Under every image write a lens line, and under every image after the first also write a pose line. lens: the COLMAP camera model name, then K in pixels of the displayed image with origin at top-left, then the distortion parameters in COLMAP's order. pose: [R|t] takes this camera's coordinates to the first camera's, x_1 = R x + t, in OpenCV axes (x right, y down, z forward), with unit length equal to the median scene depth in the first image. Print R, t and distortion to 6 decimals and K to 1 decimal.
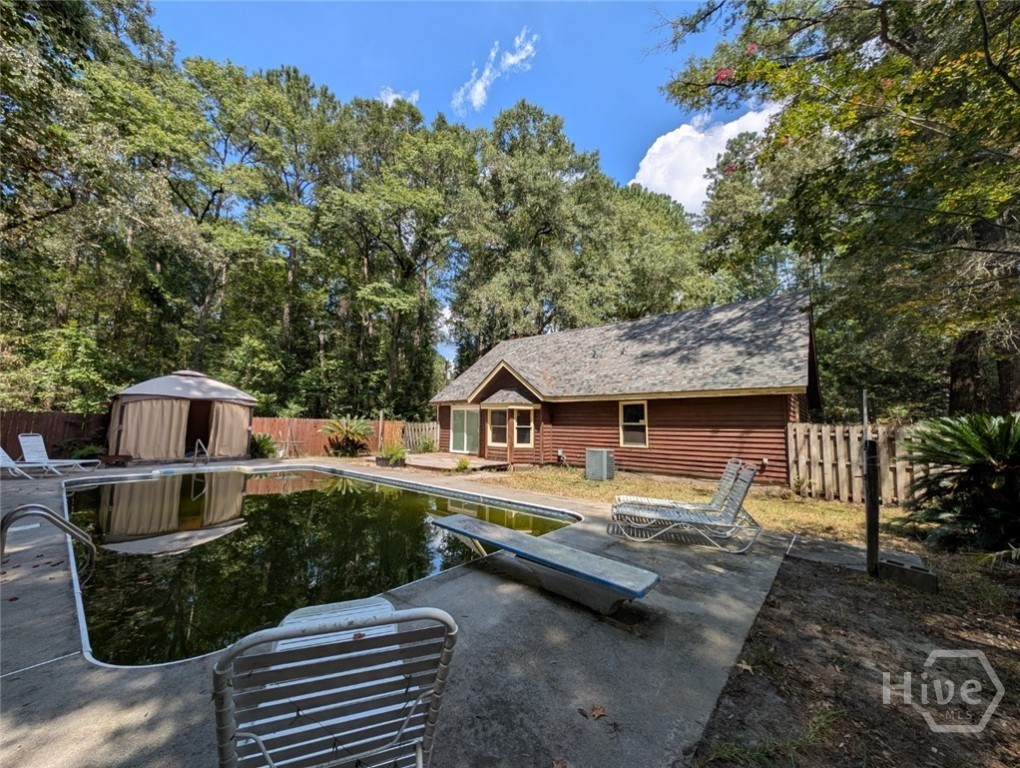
lens RADIAL K [[389.5, 0, 510.0], [0, 389.5, 384.0], [0, 0, 1]] dist [0.002382, -0.000113]
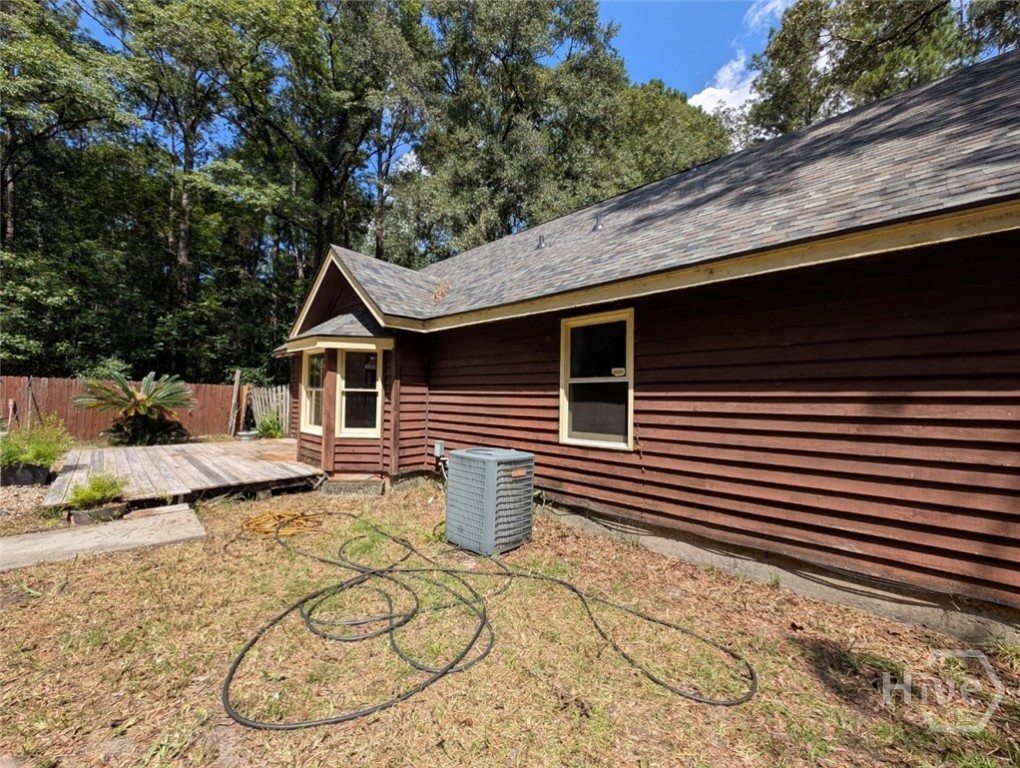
lens RADIAL K [[389.5, 0, 510.0], [0, 389.5, 384.0], [0, 0, 1]] dist [0.002382, -0.000113]
pose [[0.998974, 0.004358, -0.045088, 0.231326], [-0.001236, 0.997613, 0.069047, 0.073976], [0.045281, -0.068920, 0.996594, 0.585229]]
